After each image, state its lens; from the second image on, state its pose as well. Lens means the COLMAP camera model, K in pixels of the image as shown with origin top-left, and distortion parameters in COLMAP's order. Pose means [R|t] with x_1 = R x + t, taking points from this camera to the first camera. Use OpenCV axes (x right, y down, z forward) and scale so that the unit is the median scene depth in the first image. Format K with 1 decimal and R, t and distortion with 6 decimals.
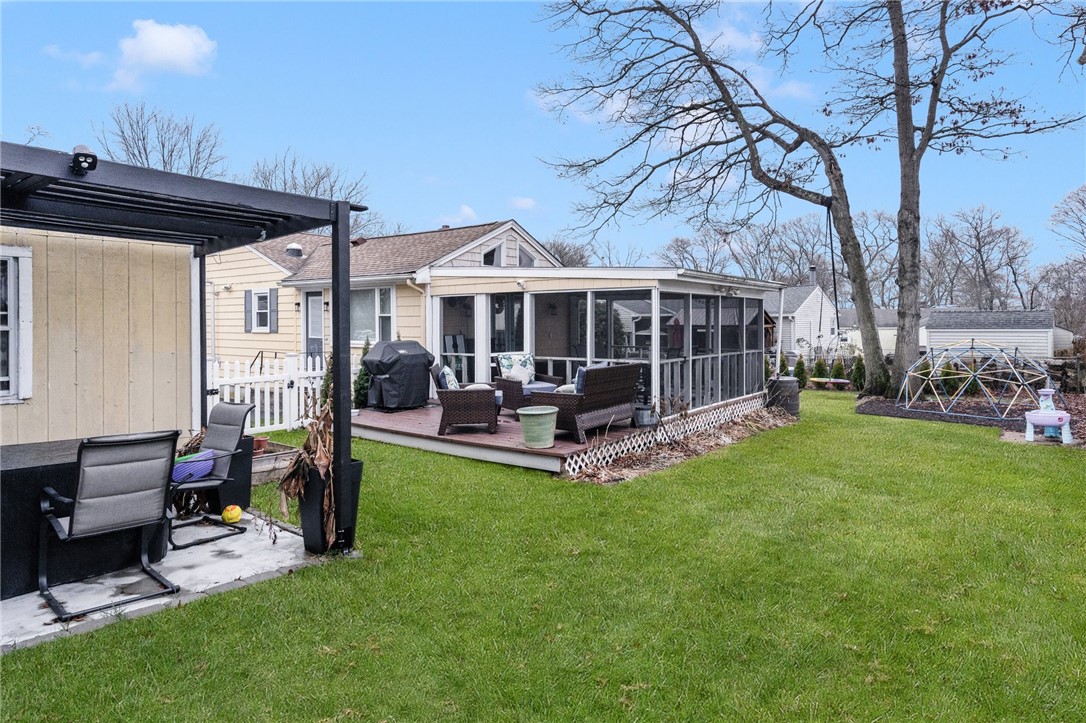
lens RADIAL K [[623.4, 0, 553.9], [0, 623.4, 322.2], [0, 0, 1]] dist [-0.010068, -0.001097]
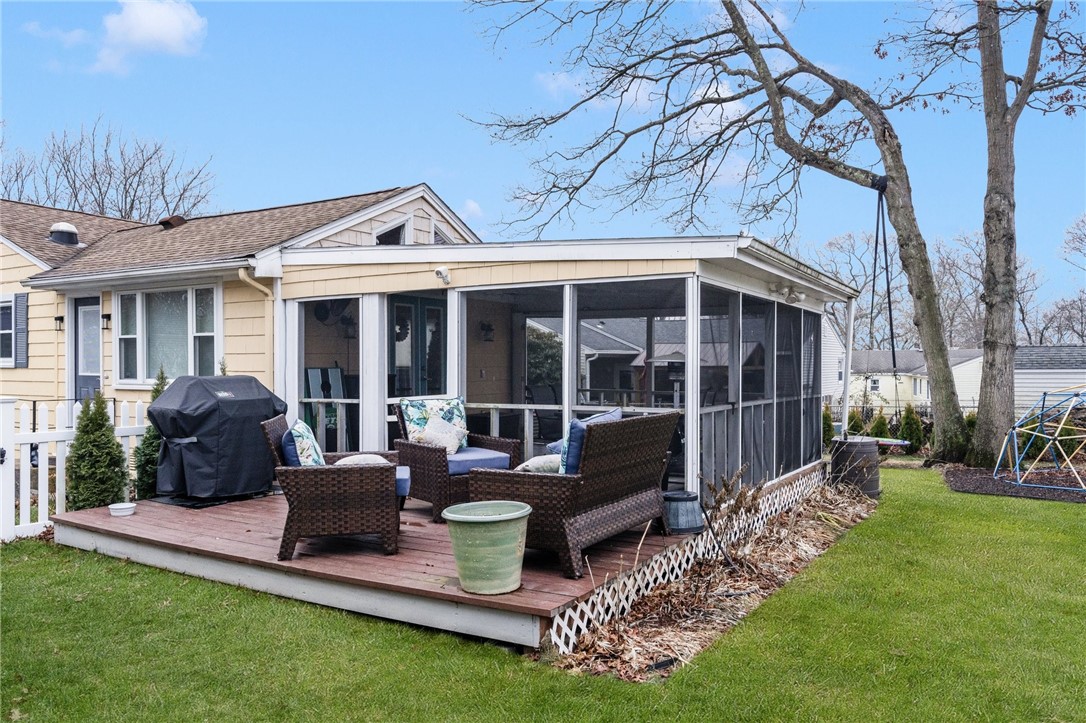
lens RADIAL K [[783.6, 0, 541.2], [0, 783.6, 364.0], [0, 0, 1]] dist [-0.004303, -0.000705]
pose [[0.995709, 0.003018, 0.092488, -0.022887], [-0.002580, 0.999985, -0.004846, 0.017848], [-0.092502, 0.004587, 0.995702, 0.225728]]
